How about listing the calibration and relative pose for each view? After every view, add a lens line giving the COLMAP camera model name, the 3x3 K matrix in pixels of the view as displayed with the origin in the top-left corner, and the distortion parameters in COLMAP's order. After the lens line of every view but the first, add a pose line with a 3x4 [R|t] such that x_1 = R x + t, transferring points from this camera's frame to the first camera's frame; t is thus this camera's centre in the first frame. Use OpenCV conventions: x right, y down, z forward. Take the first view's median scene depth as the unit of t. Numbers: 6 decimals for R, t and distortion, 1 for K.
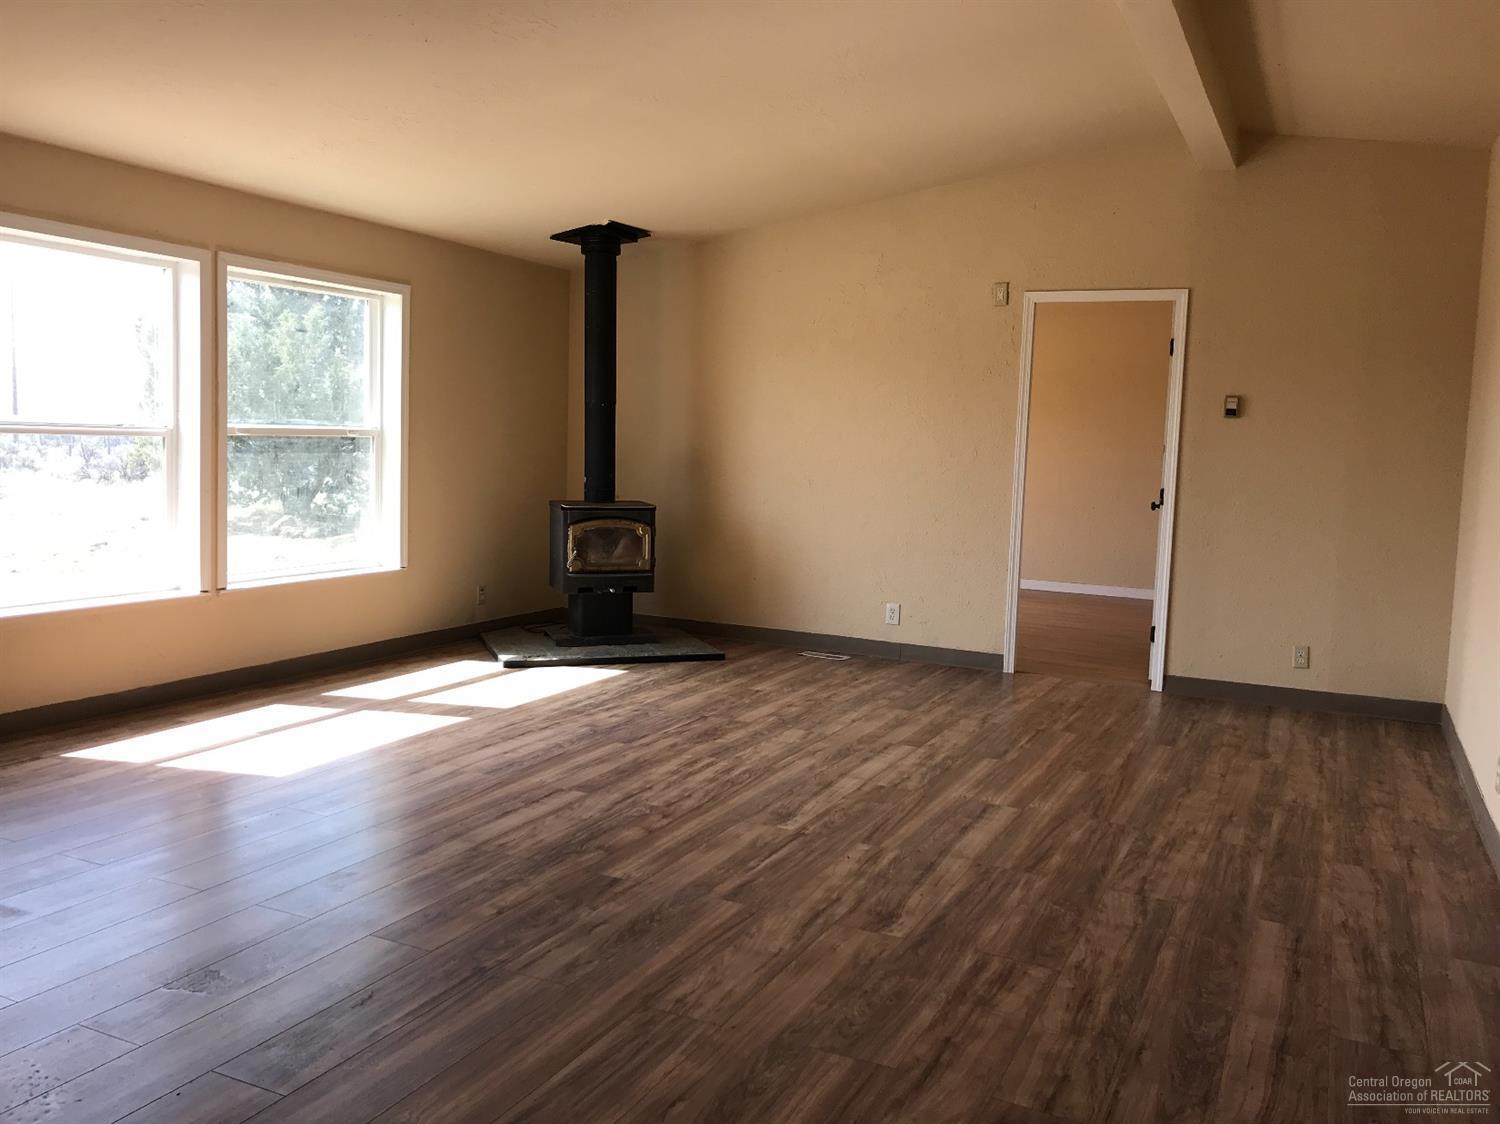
lens RADIAL K [[1234.0, 0, 751.3], [0, 1234.0, 563.7], [0, 0, 1]] dist [0.056748, -0.053872]
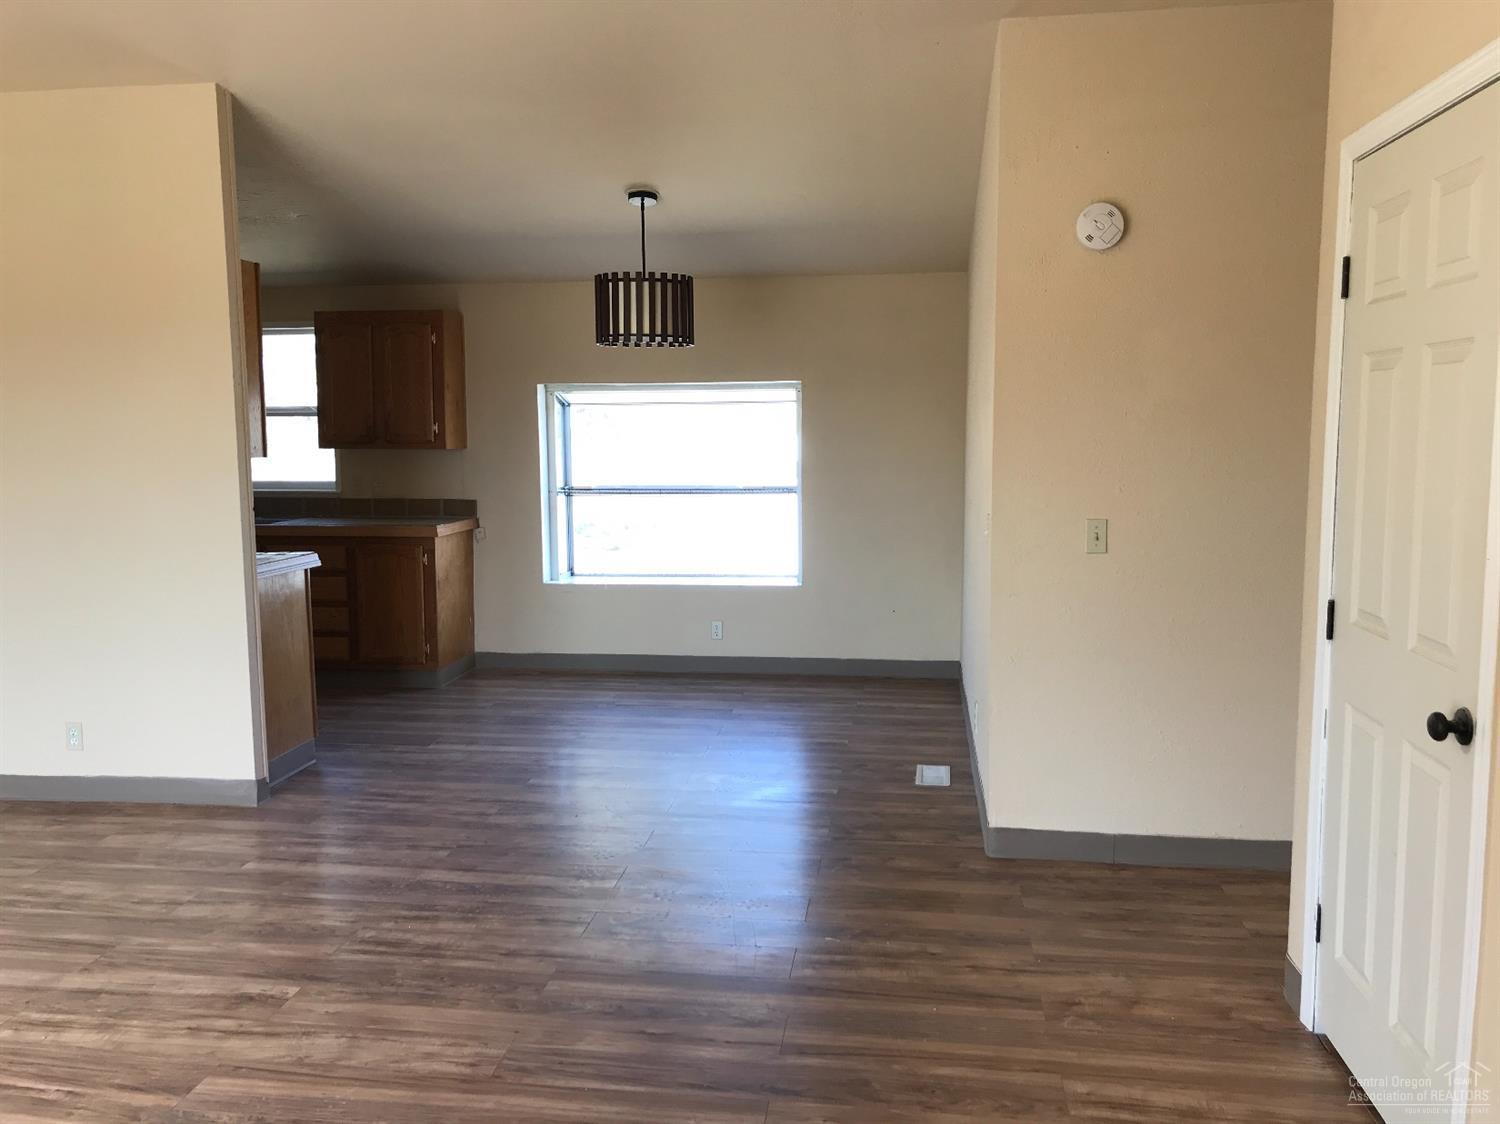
lens RADIAL K [[1234.0, 0, 740.8], [0, 1234.0, 556.1], [0, 0, 1]] dist [0.056748, -0.053872]
pose [[-0.282008, -0.145307, 0.948345, -0.743177], [0.097903, 0.978946, 0.179109, -0.162666], [-0.954404, 0.143356, -0.261844, 0.708839]]
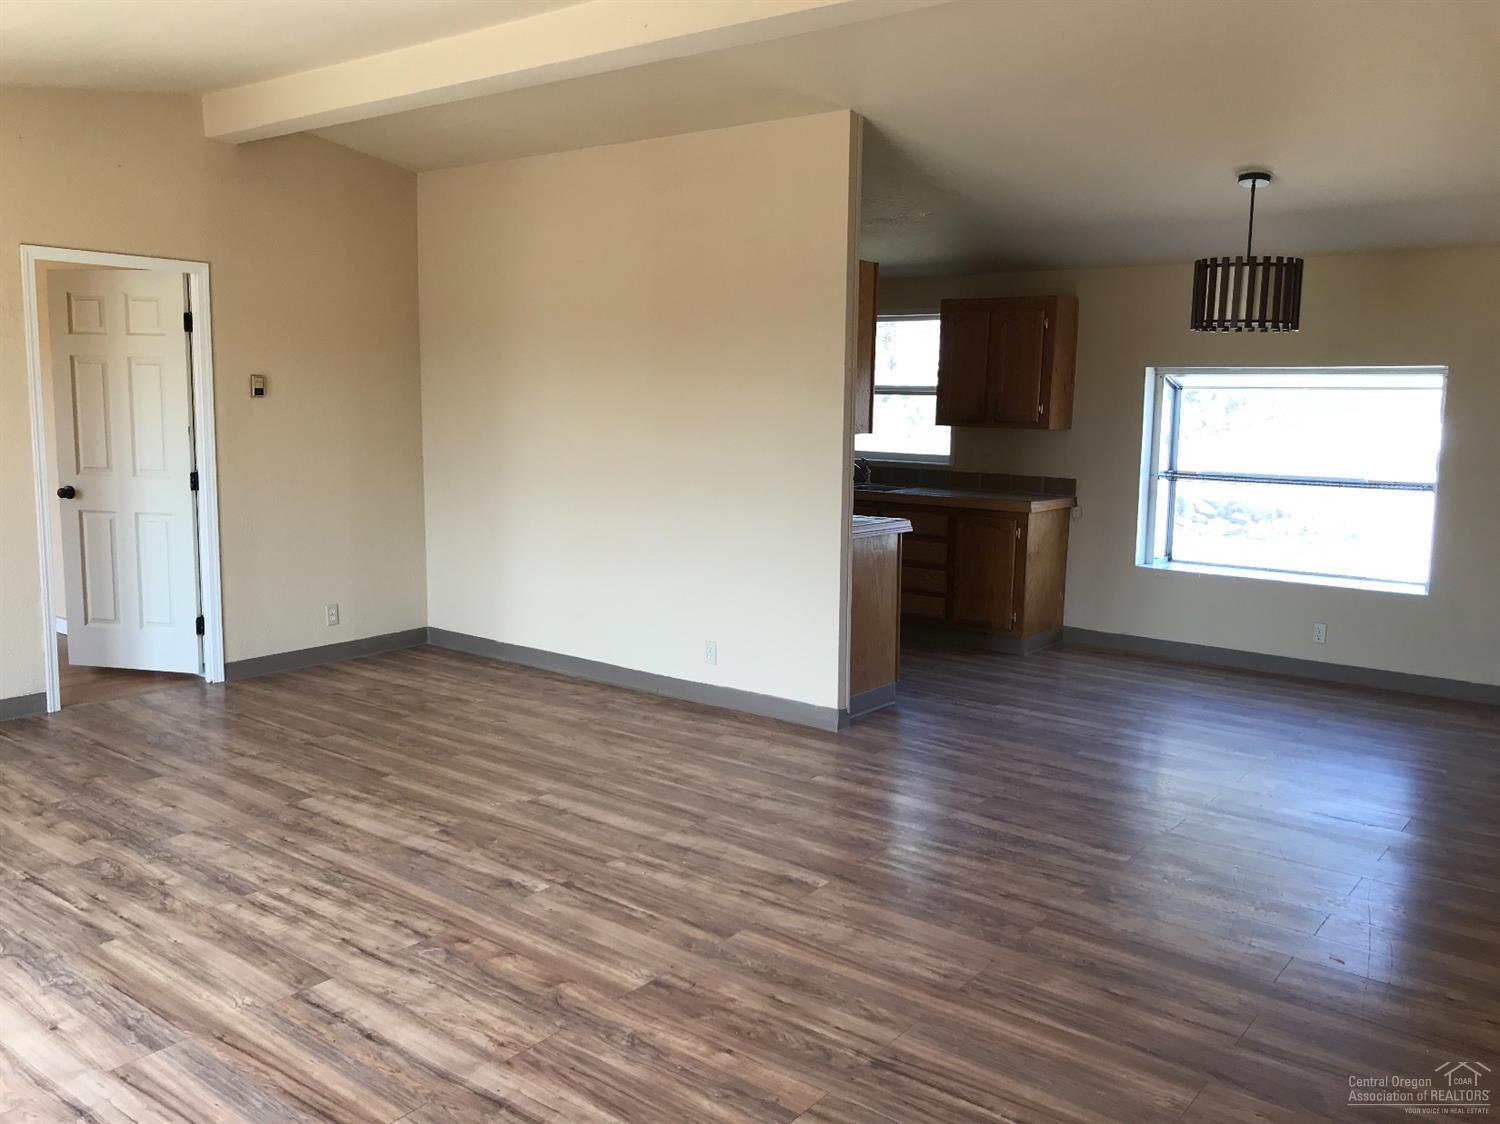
lens RADIAL K [[1234.0, 0, 766.3], [0, 1234.0, 557.4], [0, 0, 1]] dist [0.056748, -0.053872]
pose [[0.218132, -0.168036, 0.961344, -0.826633], [0.092906, 0.984167, 0.150944, -0.166578], [-0.971487, 0.056389, 0.230290, 0.619460]]
